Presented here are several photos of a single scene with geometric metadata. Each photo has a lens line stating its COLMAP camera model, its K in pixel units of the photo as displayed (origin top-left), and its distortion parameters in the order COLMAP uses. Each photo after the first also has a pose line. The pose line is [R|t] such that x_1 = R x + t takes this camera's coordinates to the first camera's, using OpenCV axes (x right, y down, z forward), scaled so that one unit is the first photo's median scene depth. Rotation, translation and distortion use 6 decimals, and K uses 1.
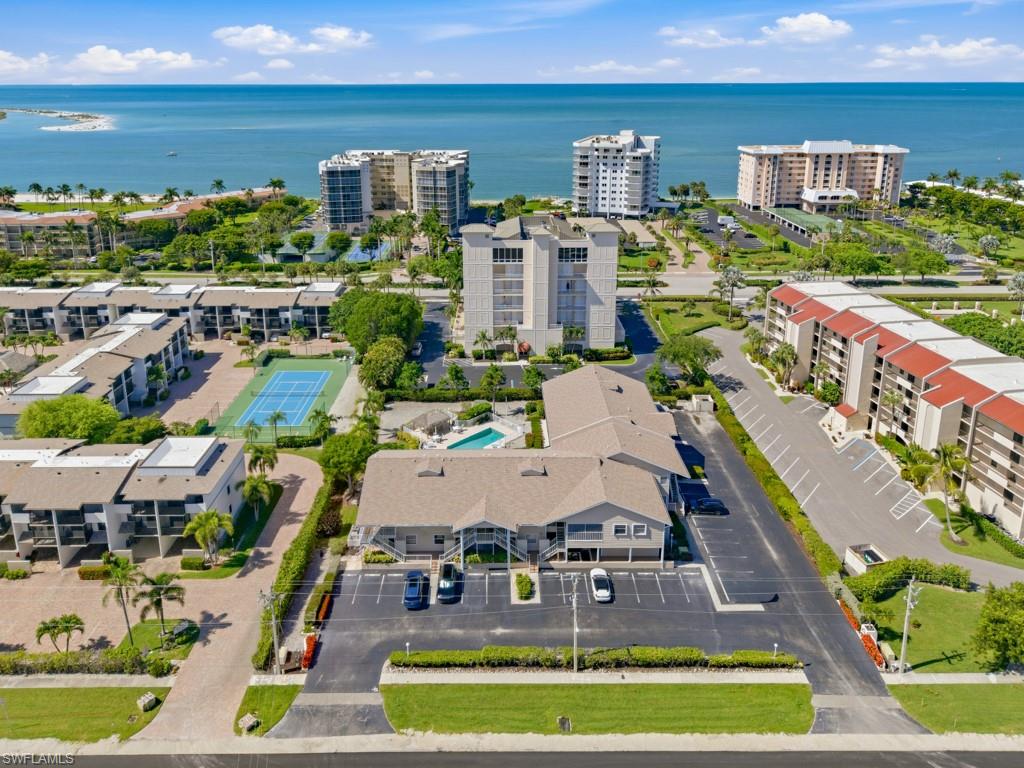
lens RADIAL K [[697.5, 0, 510.6], [0, 697.5, 283.2], [0, 0, 1]] dist [0.006564, 0.000299]
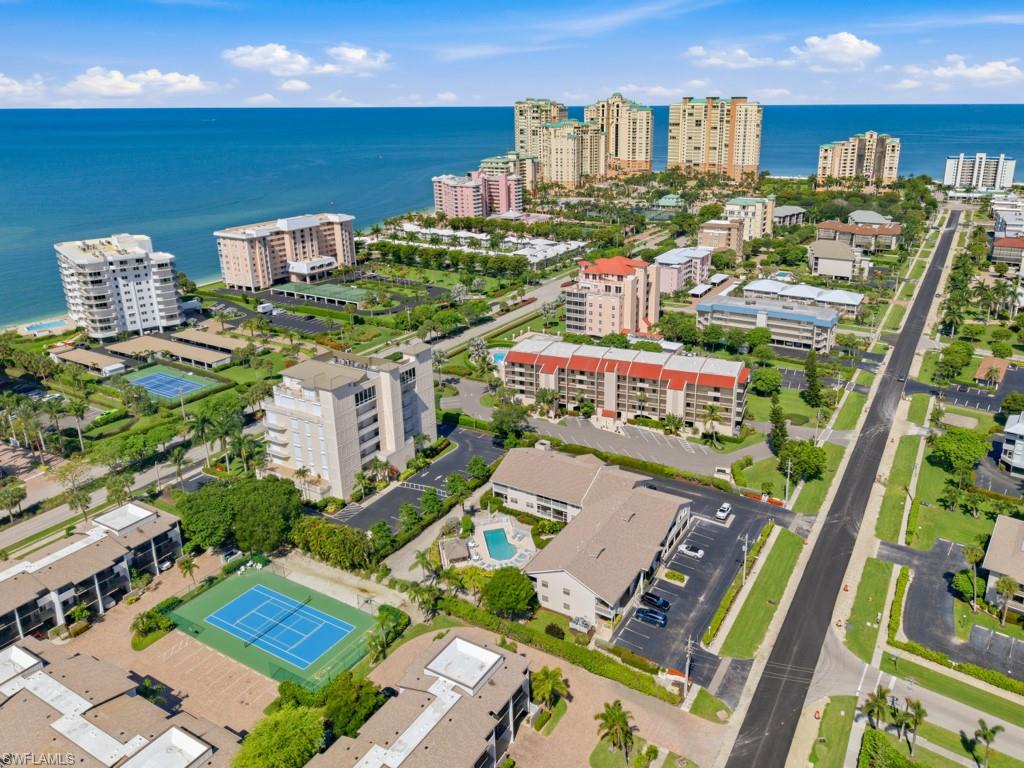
lens RADIAL K [[721.3, 0, 539.0], [0, 721.3, 332.1], [0, 0, 1]] dist [0.016335, -0.008825]
pose [[0.515602, -0.257223, 0.817307, -1.057730], [0.245070, 0.958297, 0.146992, -0.327766], [-0.821033, 0.124508, 0.557138, 0.210823]]
